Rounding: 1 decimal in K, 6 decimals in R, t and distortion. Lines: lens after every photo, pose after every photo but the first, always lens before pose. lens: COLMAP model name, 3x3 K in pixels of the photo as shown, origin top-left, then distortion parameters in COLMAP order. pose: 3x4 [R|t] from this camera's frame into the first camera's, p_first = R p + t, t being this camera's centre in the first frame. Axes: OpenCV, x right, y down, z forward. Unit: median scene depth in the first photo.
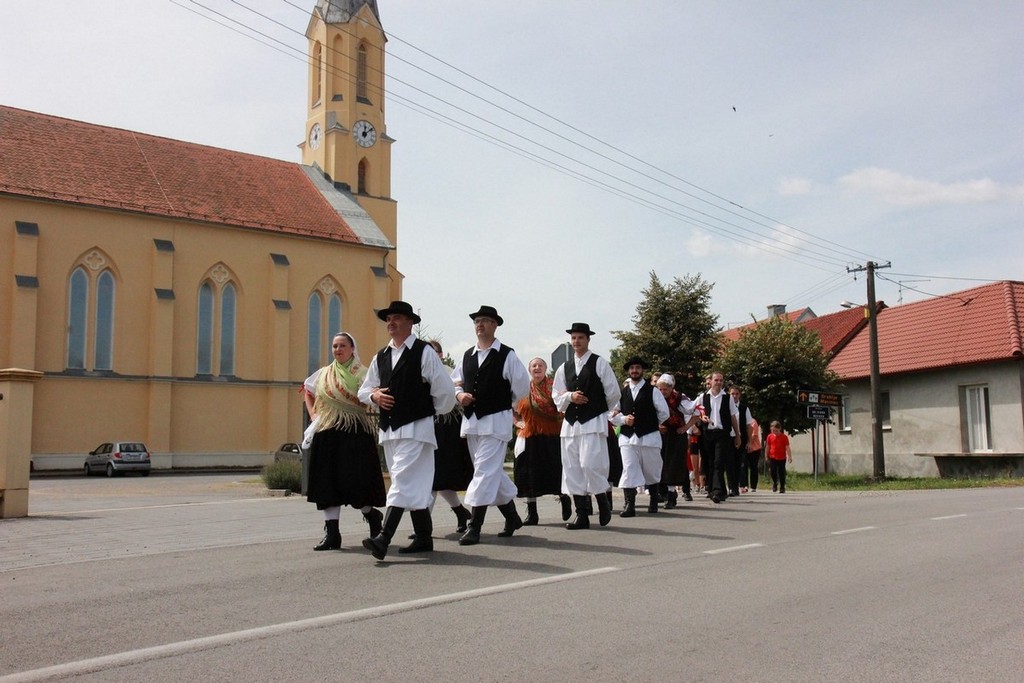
lens RADIAL K [[989.8, 0, 512.0], [0, 989.8, 341.5], [0, 0, 1]] dist [-0.005776, 0.008638]
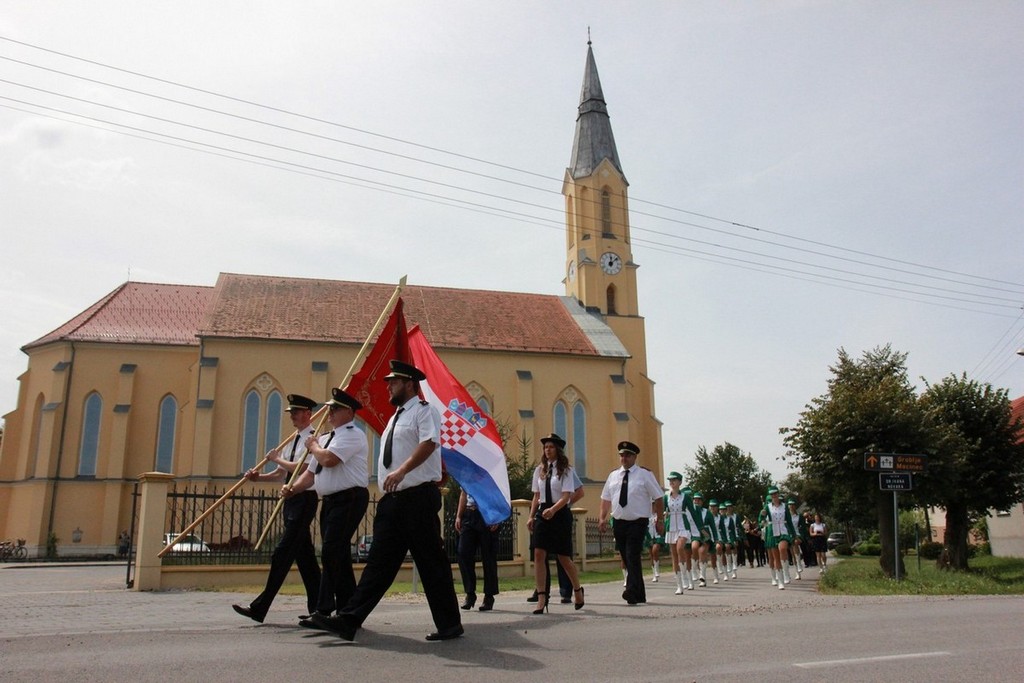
lens RADIAL K [[791.7, 0, 512.0], [0, 791.7, 341.5], [0, 0, 1]] dist [-0.094034, 0.004651]
pose [[0.910415, -0.107450, -0.399499, 0.130578], [0.050149, 0.987224, -0.151242, 0.018443], [0.410646, 0.117659, 0.904172, 0.153943]]
